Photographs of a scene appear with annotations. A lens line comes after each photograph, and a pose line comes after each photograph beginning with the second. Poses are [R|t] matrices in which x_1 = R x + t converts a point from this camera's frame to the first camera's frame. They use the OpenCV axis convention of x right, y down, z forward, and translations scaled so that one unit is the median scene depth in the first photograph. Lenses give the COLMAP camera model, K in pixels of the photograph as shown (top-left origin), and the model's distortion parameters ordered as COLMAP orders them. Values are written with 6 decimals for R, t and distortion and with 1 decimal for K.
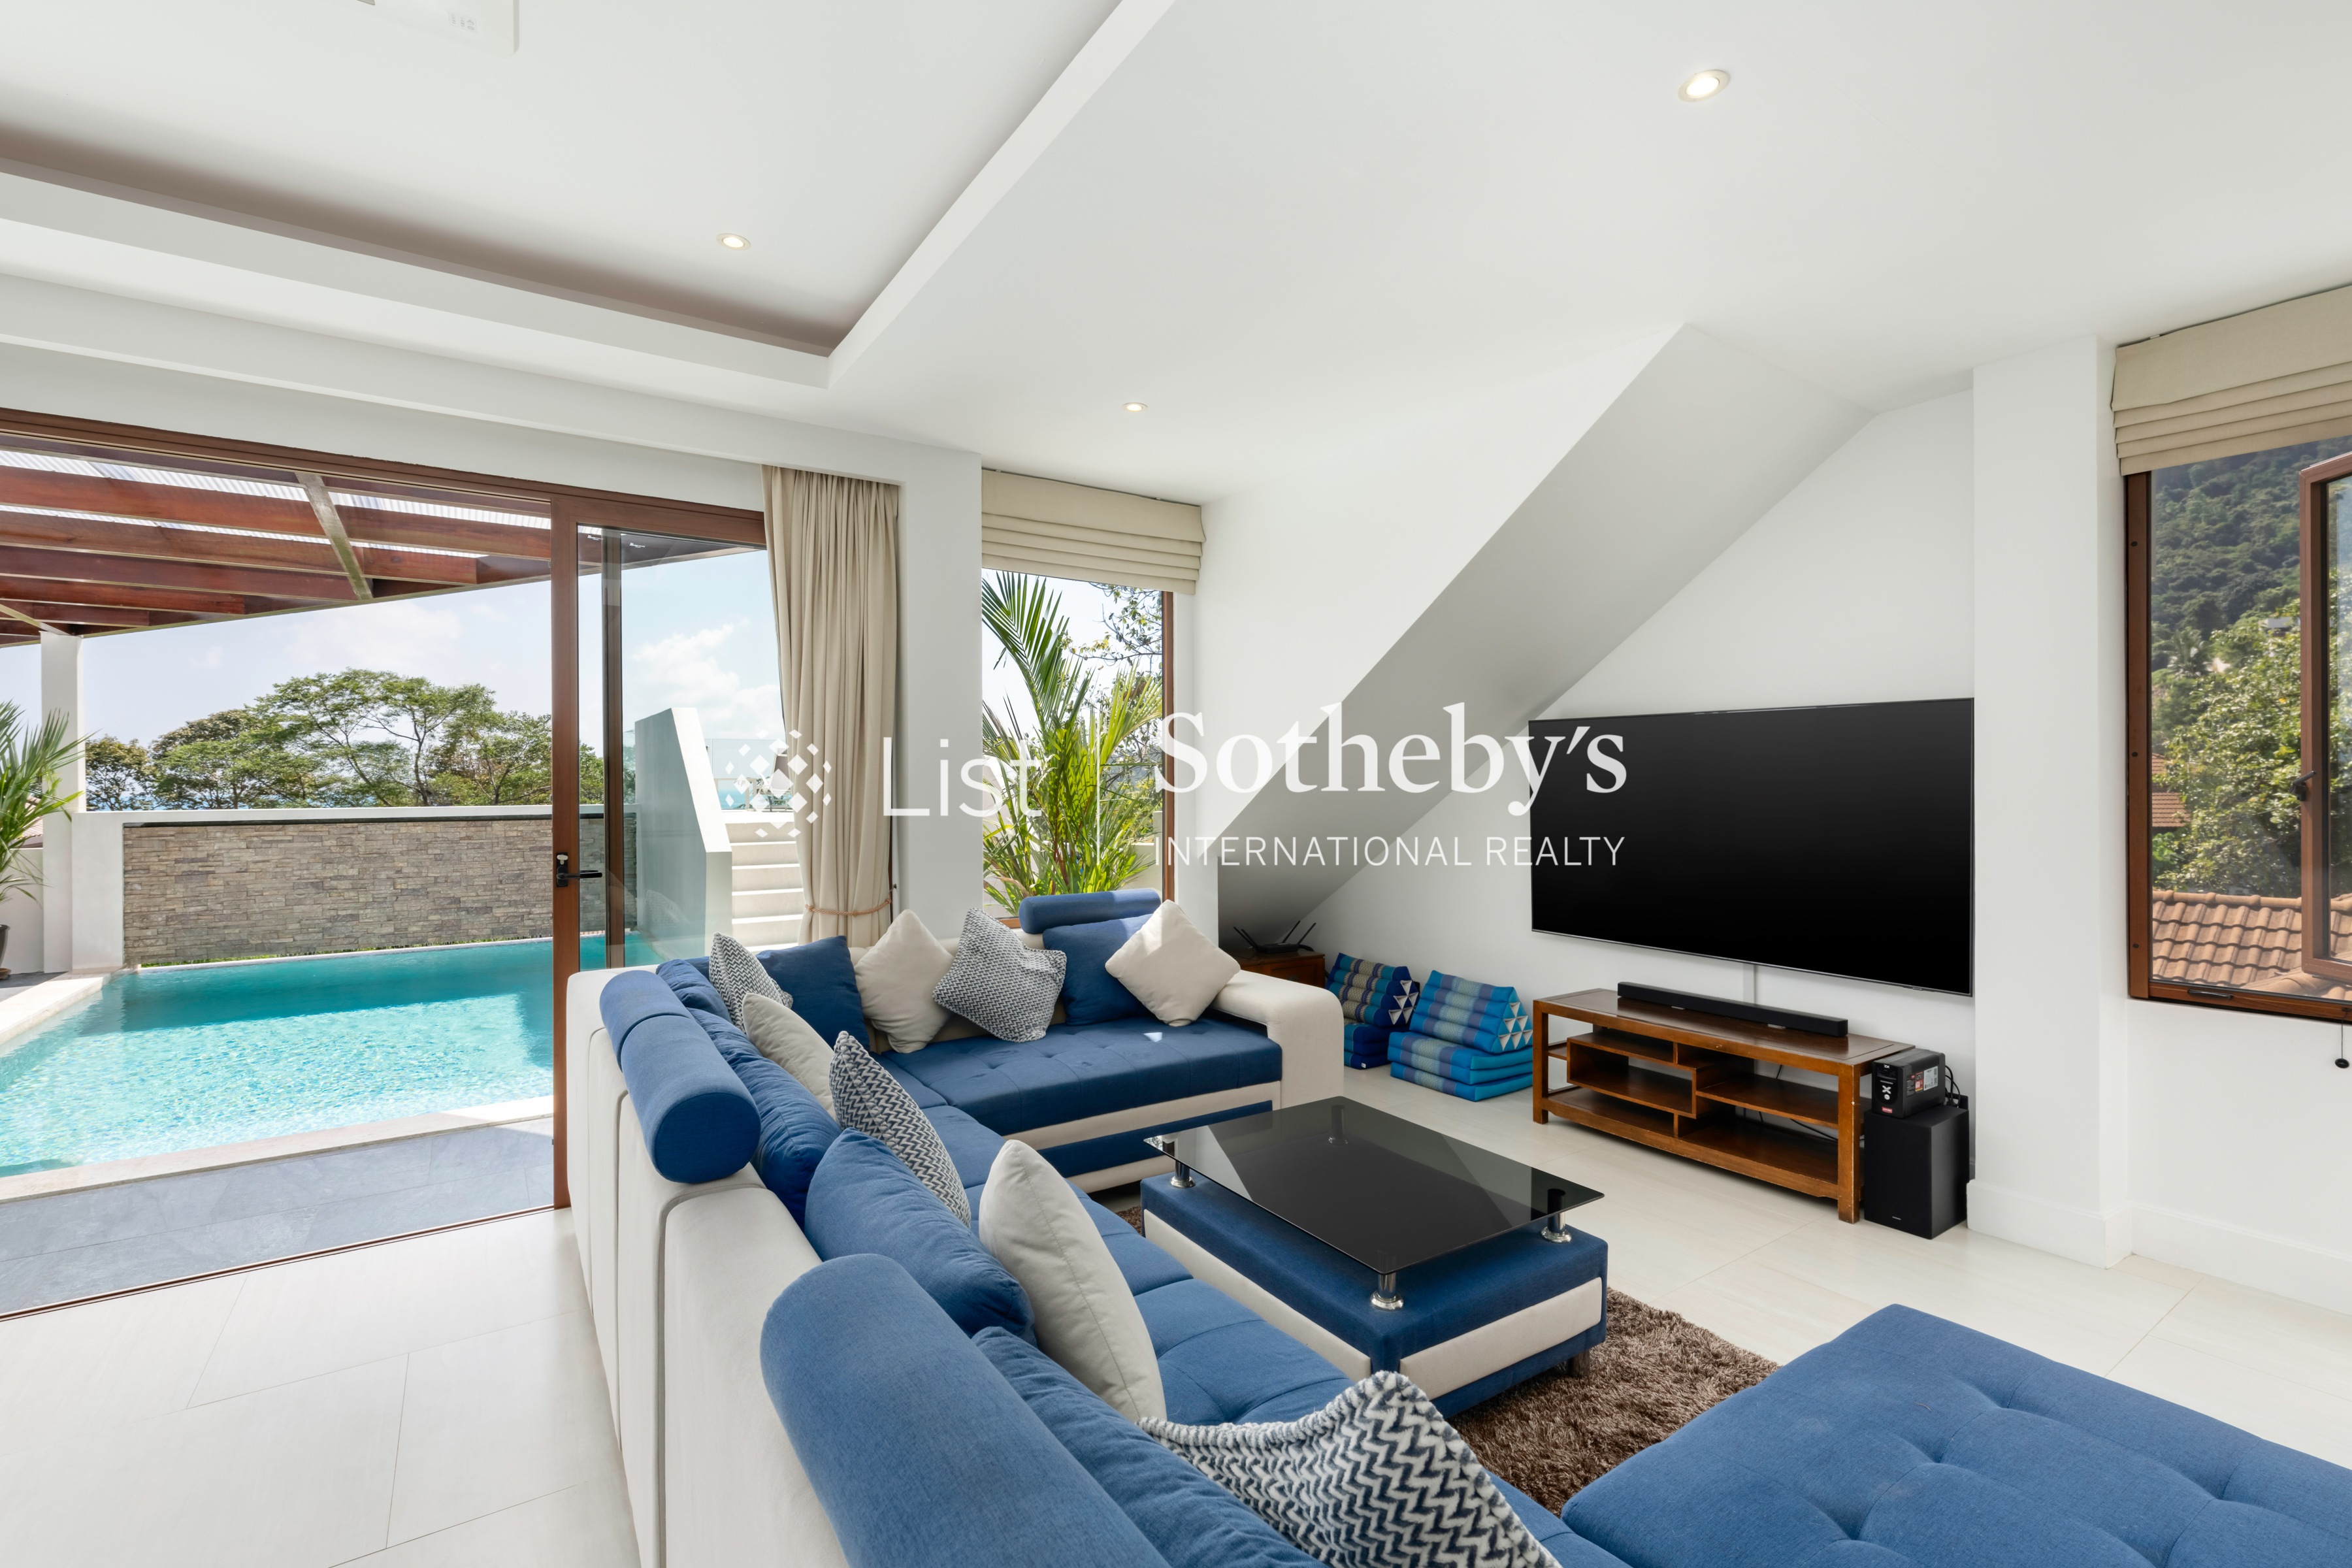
lens RADIAL K [[1047.1, 0, 1173.4], [0, 1047.1, 781.1], [0, 0, 1]] dist [-0.000414, 0.000061]
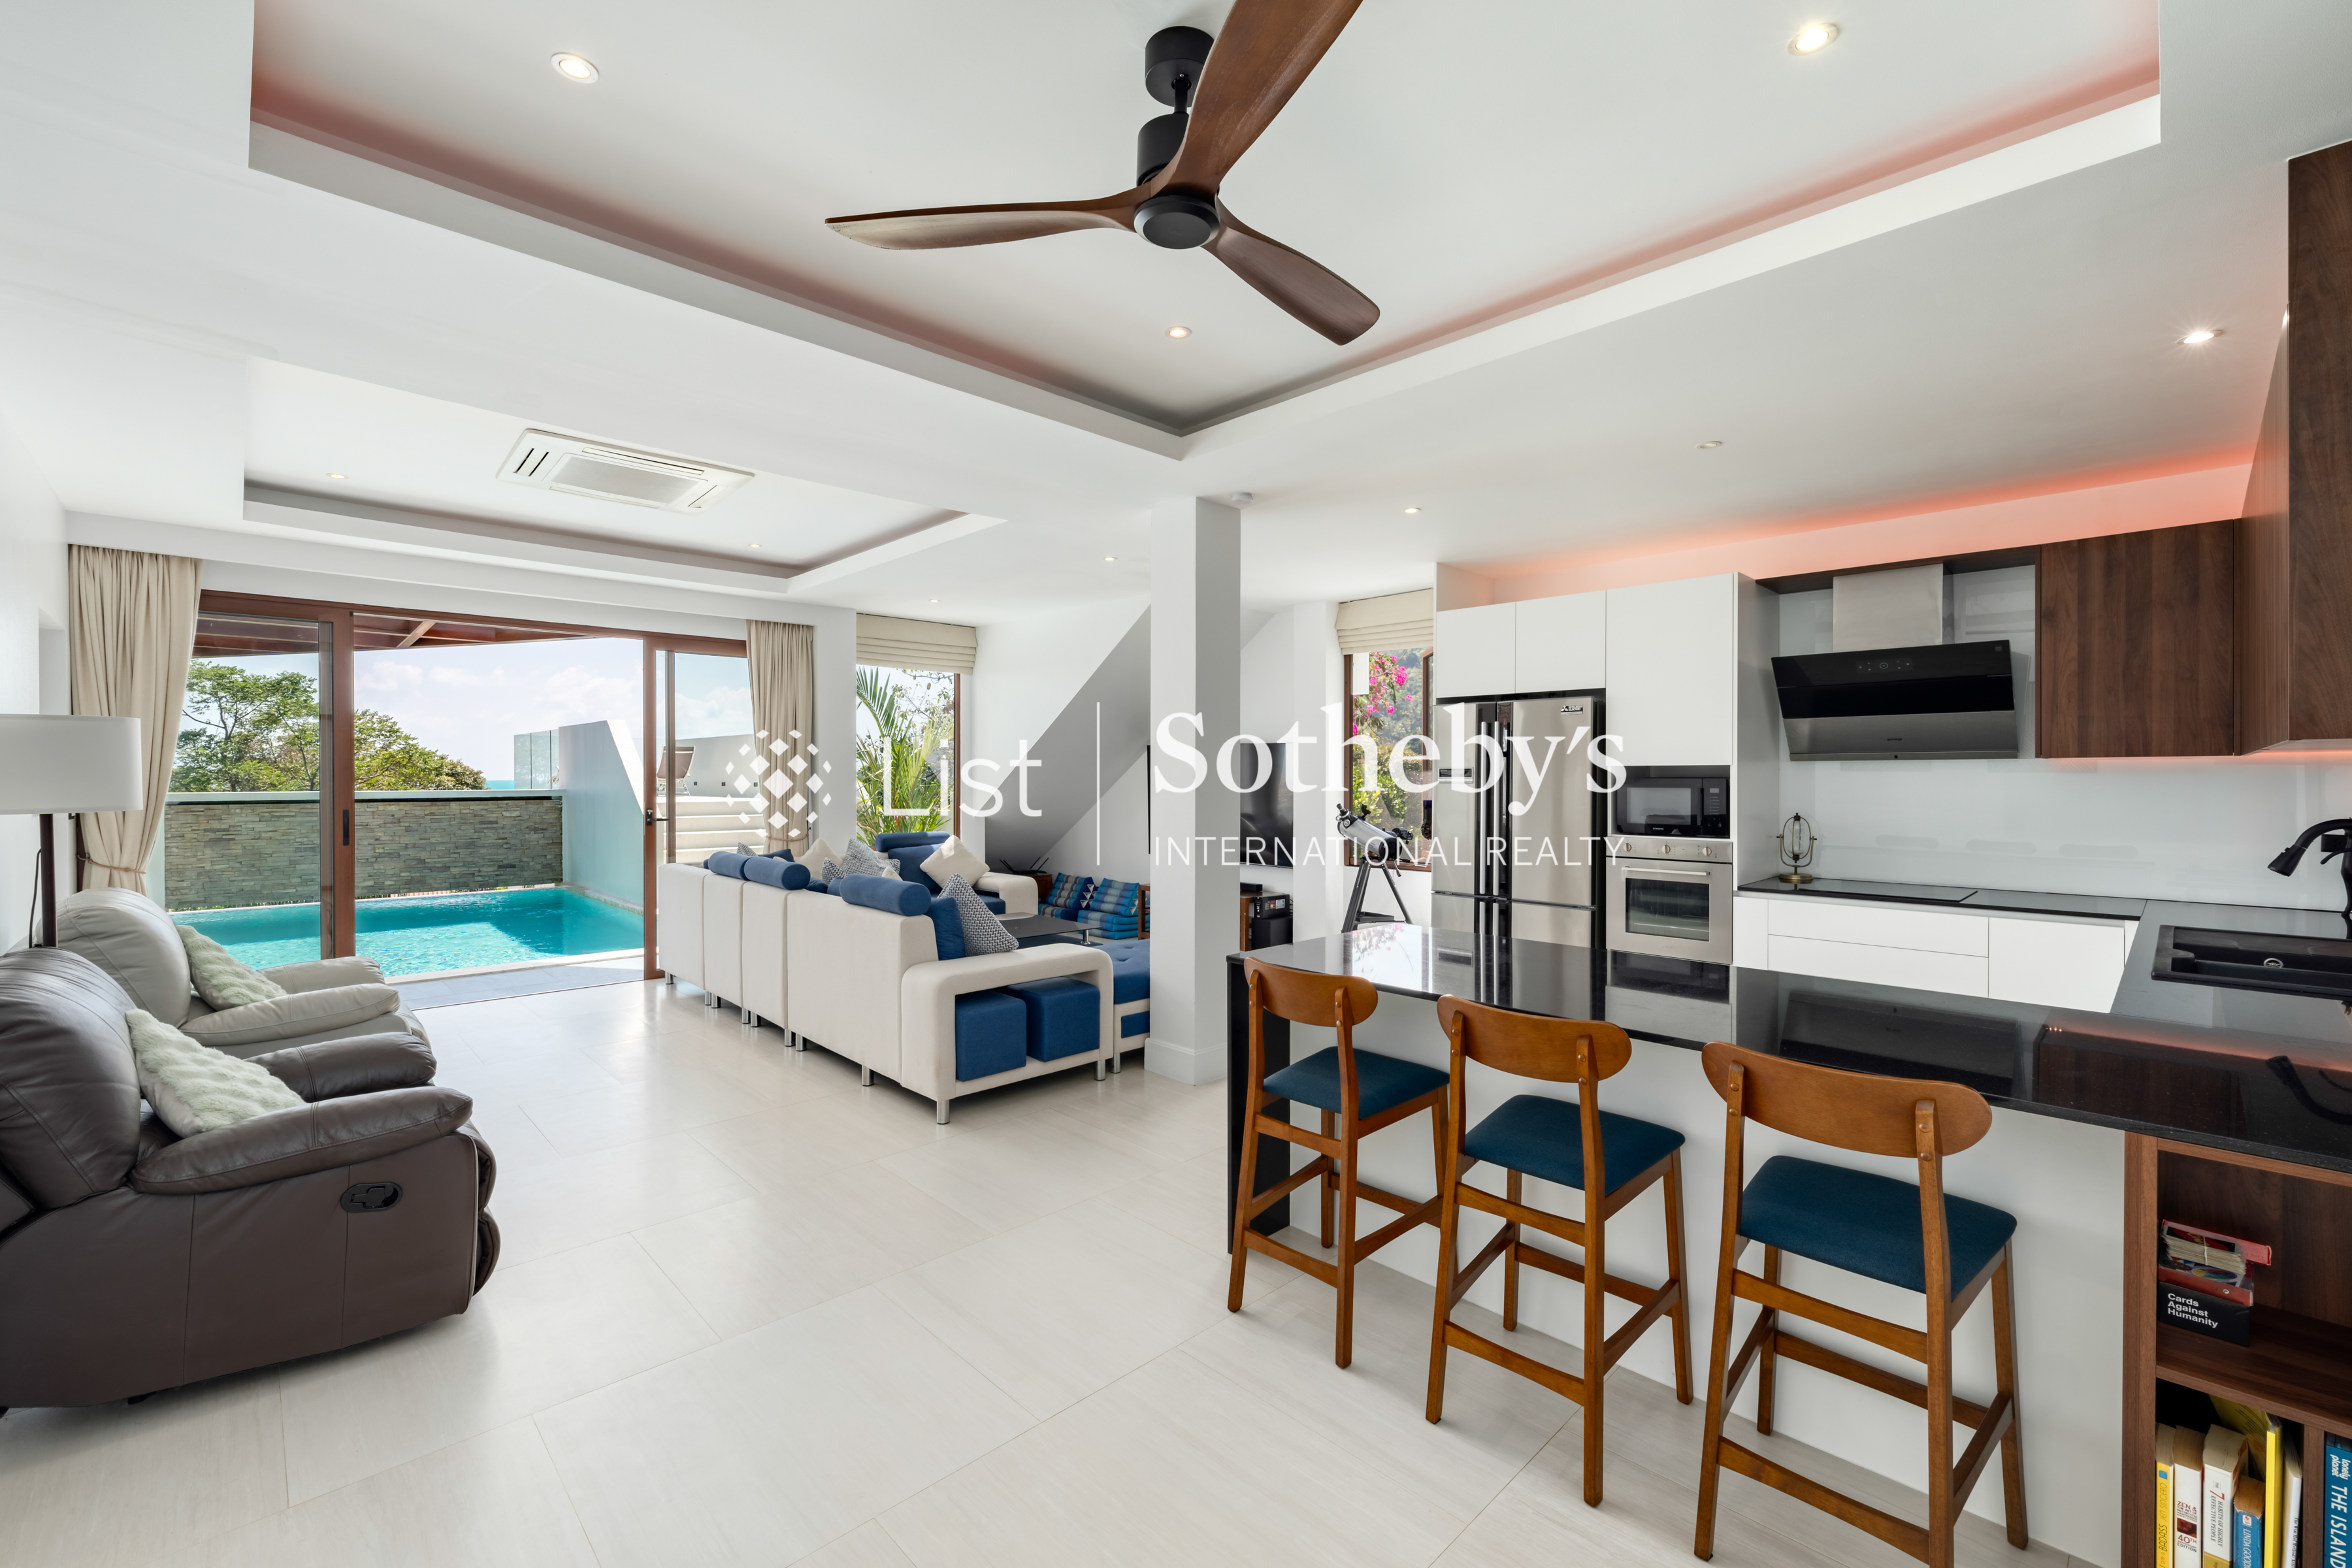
lens RADIAL K [[974.6, 0, 1174.5], [0, 974.6, 787.2], [0, 0, 1]] dist [-0.001145, -0.000105]
pose [[0.985695, 0.004882, 0.168471, 0.085047], [-0.007027, 0.999902, 0.012134, -0.002769], [-0.168395, -0.013145, 0.985632, -0.786384]]
